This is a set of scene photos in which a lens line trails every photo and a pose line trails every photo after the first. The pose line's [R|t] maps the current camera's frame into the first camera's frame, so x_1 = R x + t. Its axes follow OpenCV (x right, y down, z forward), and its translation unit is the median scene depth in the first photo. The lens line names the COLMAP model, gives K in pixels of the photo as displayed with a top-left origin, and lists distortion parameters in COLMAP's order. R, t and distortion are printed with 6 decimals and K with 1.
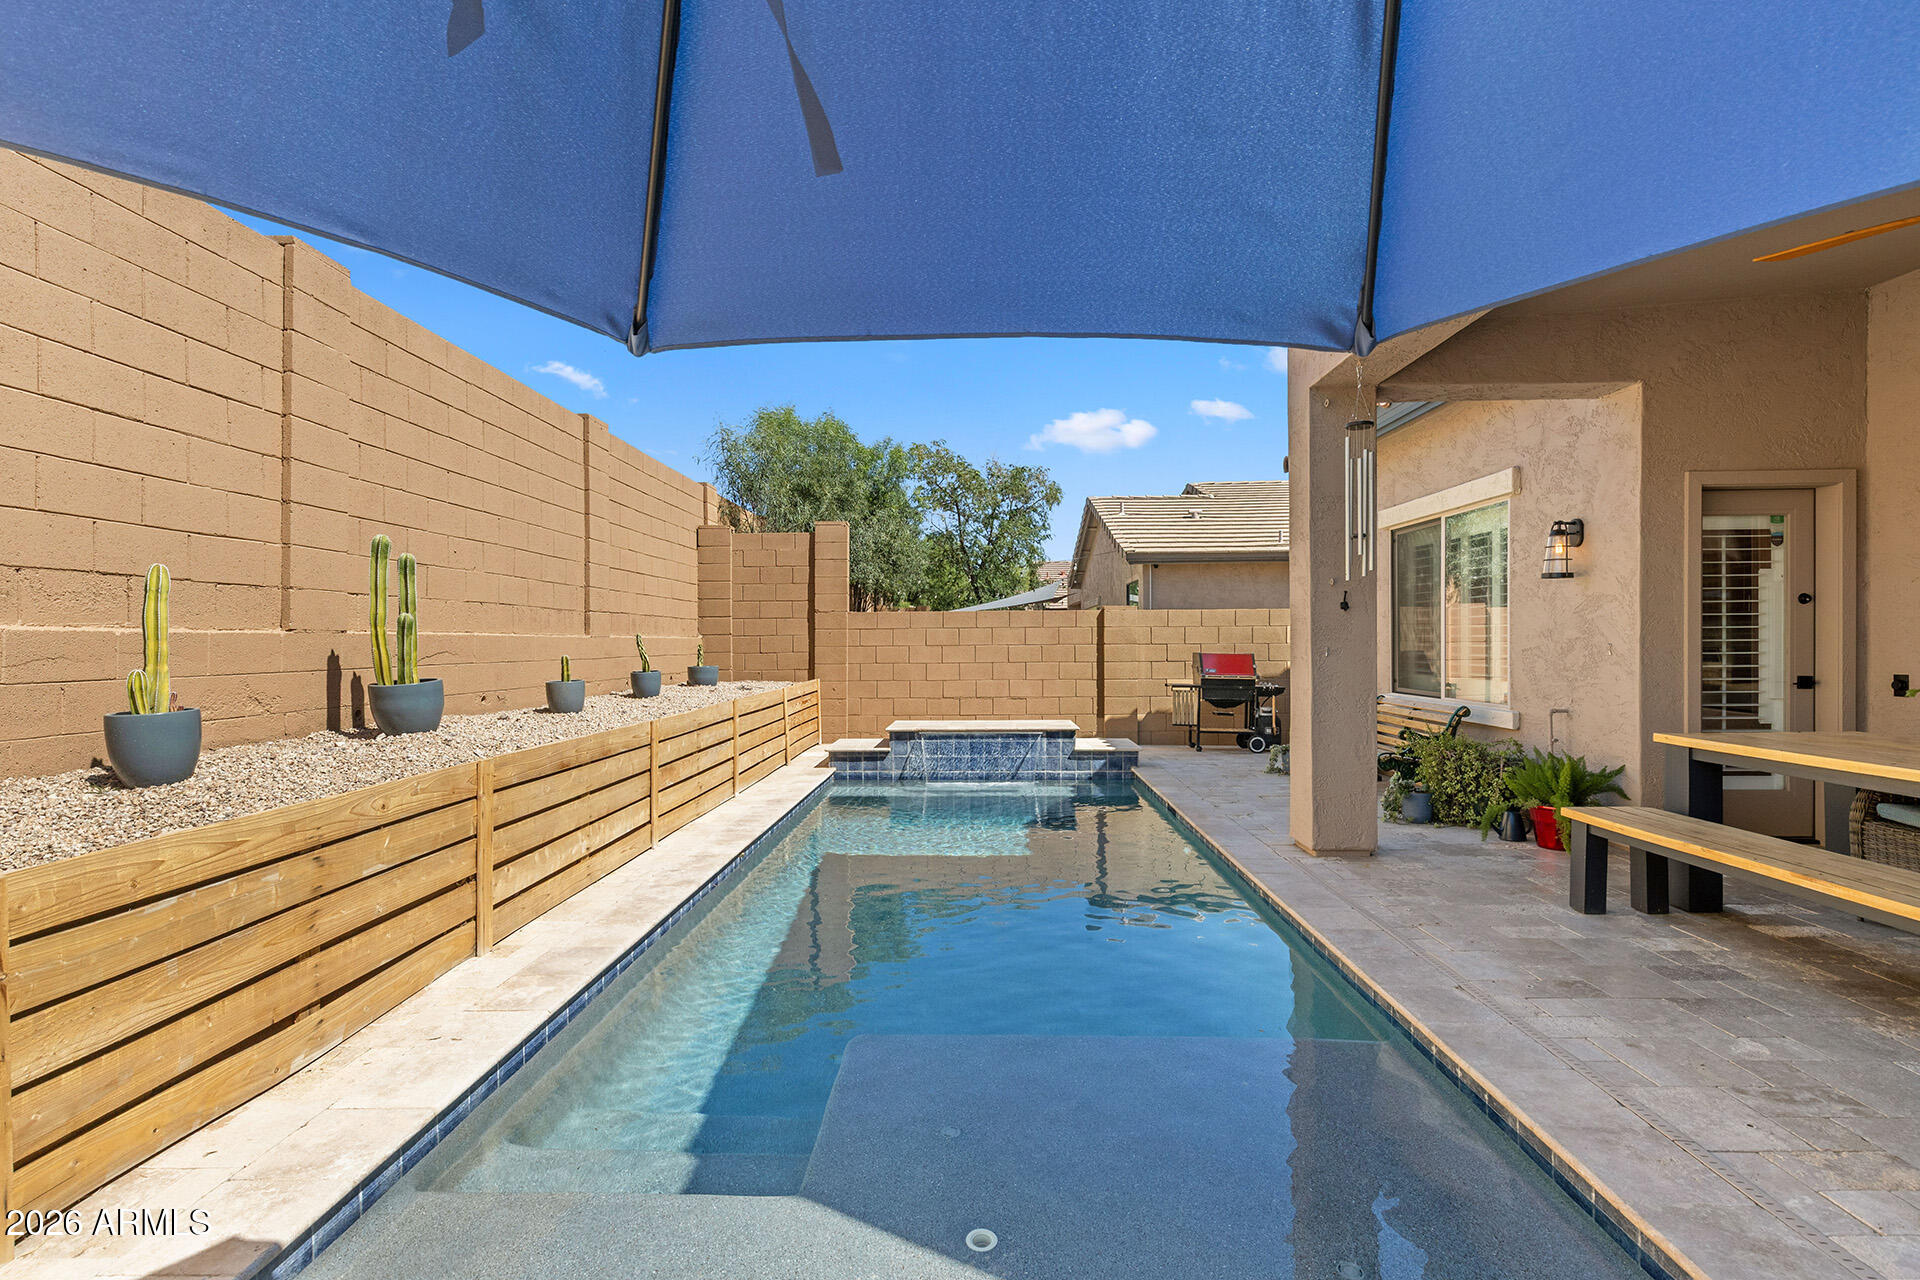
lens RADIAL K [[874.5, 0, 953.6], [0, 874.5, 648.8], [0, 0, 1]] dist [0.007706, -0.001199]
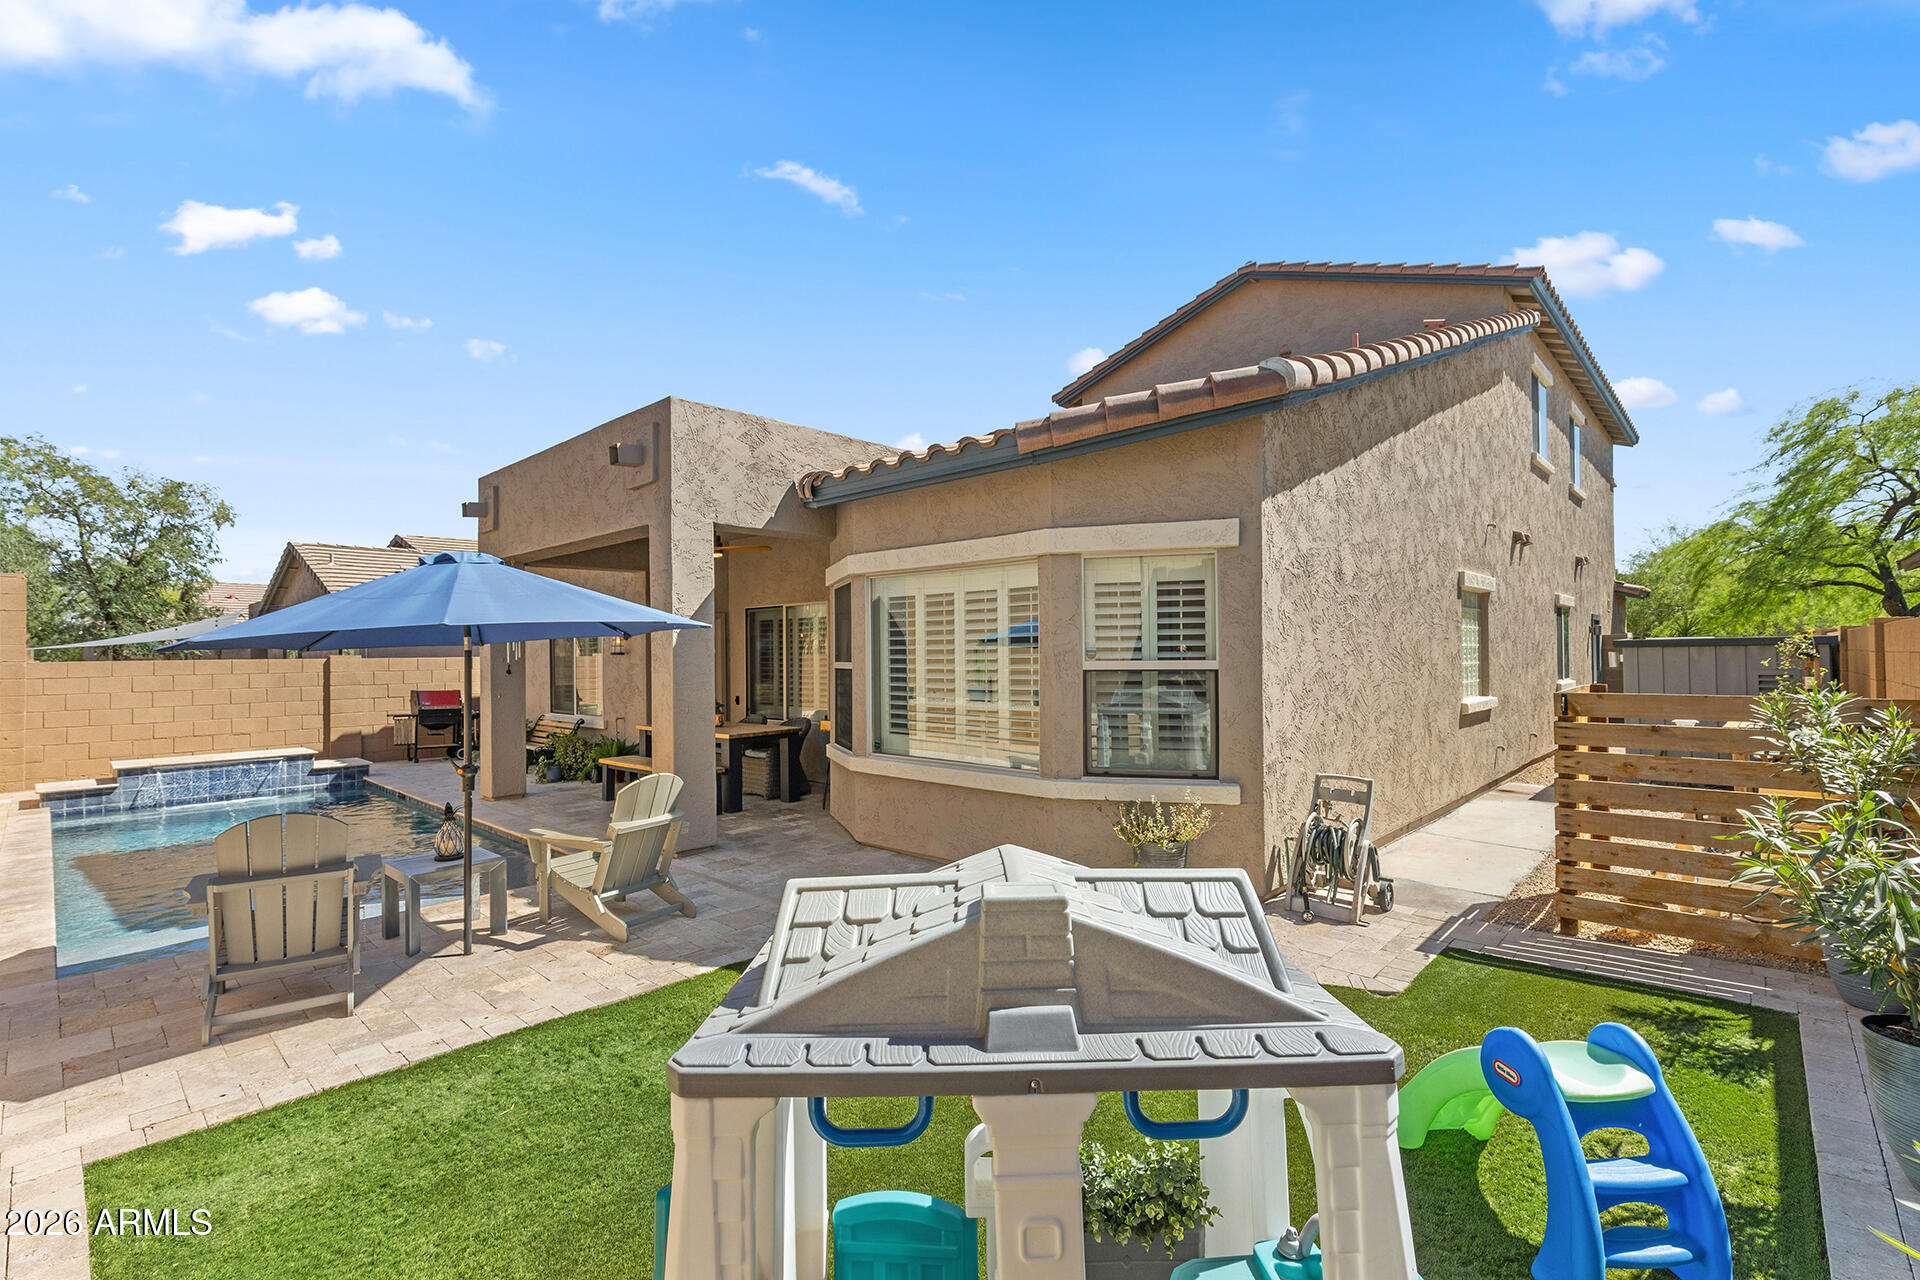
lens RADIAL K [[858.1, 0, 956.6], [0, 858.1, 645.9], [0, 0, 1]] dist [0.004685, 0.000206]
pose [[0.658978, 0.003813, 0.752153, -0.284585], [0.014490, 0.999737, -0.017763, -0.047837], [-0.752023, 0.022605, 0.658749, -0.853921]]
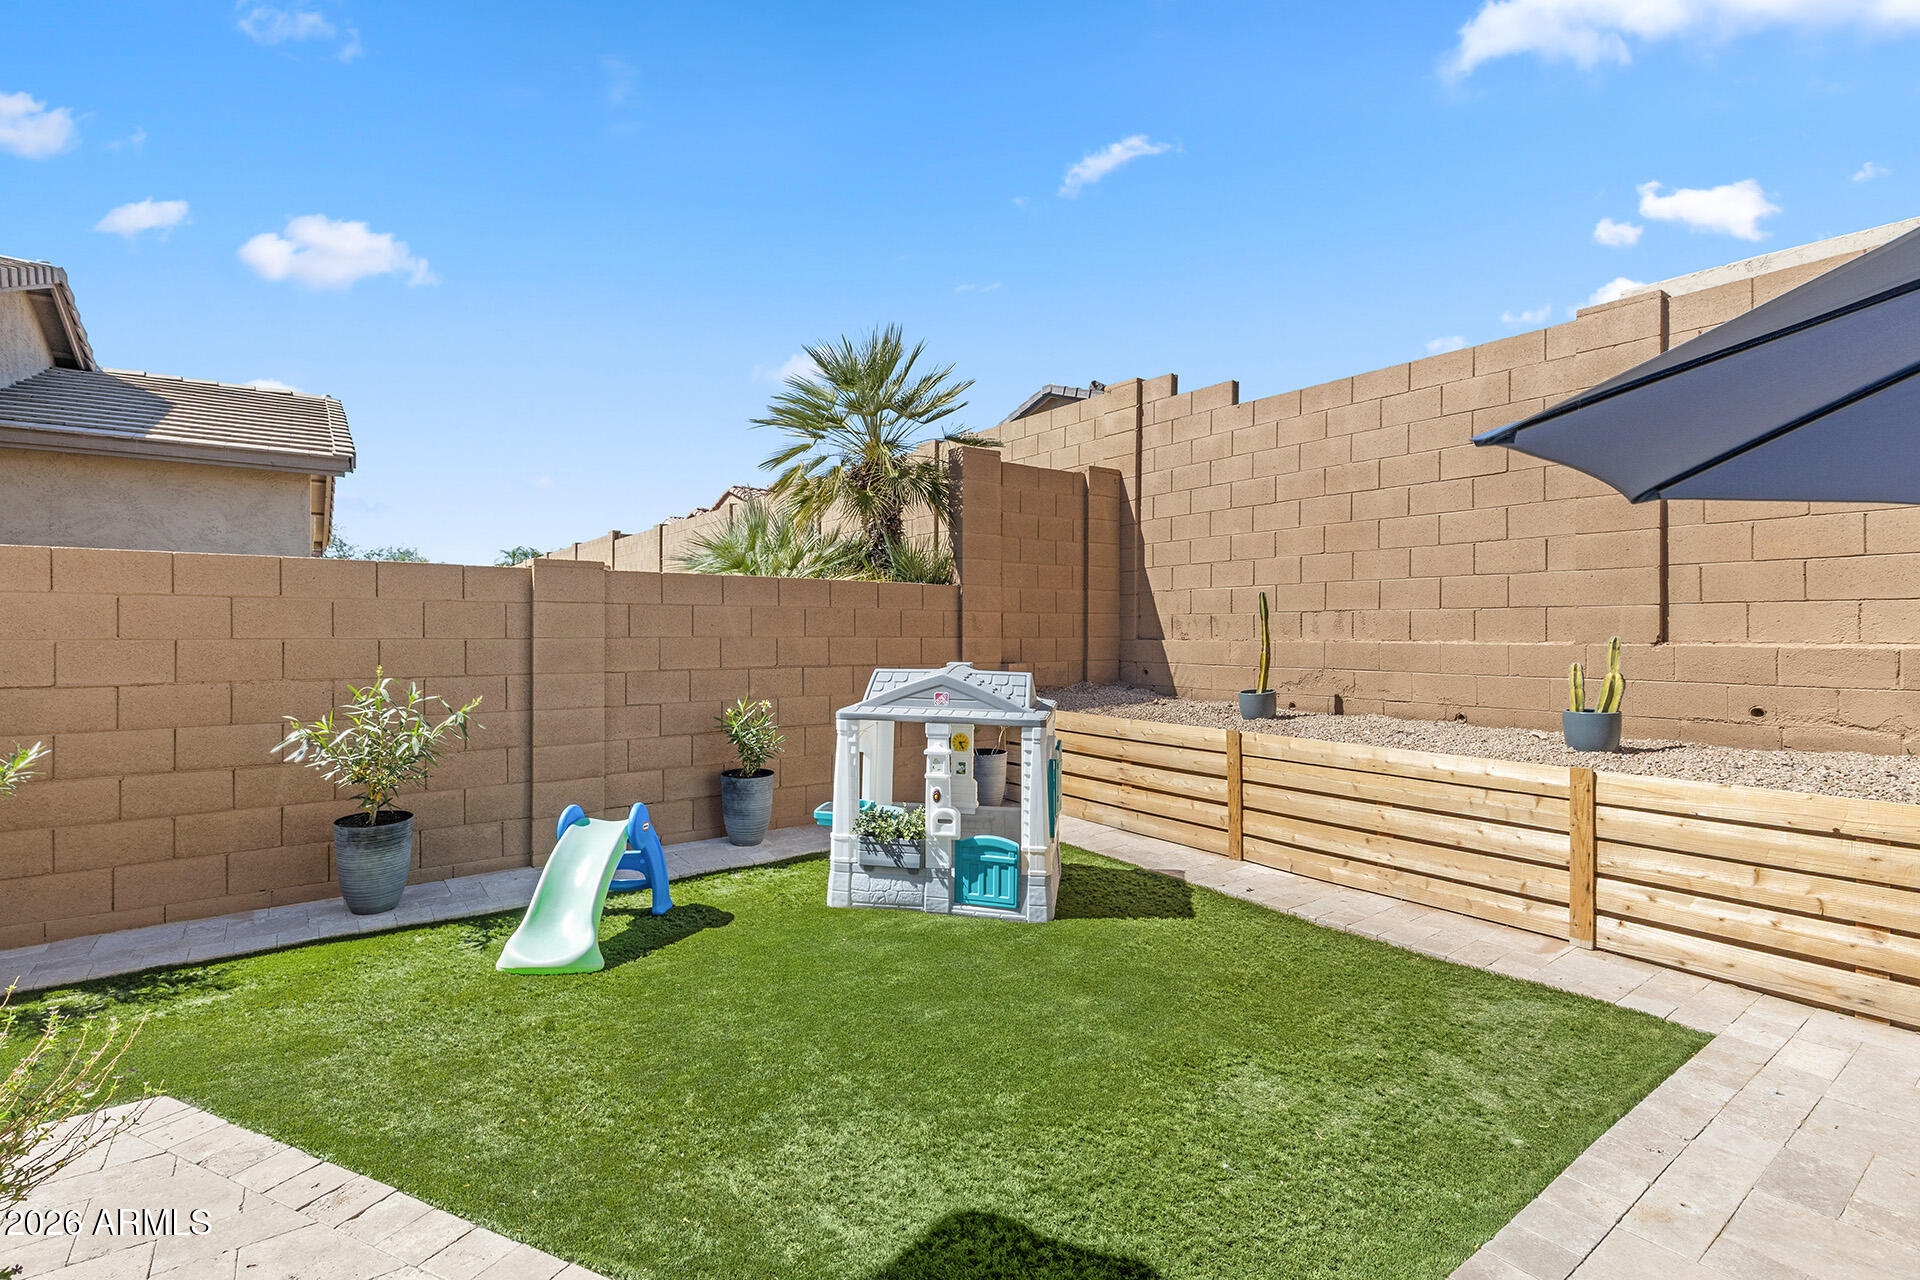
lens RADIAL K [[882.5, 0, 941.6], [0, 882.5, 638.3], [0, 0, 1]] dist [0.004294, 0.000047]
pose [[-0.789723, 0.006284, -0.613431, 0.413169], [-0.003390, 0.999888, 0.014607, -0.019433], [0.613454, 0.013615, -0.789613, -0.073287]]
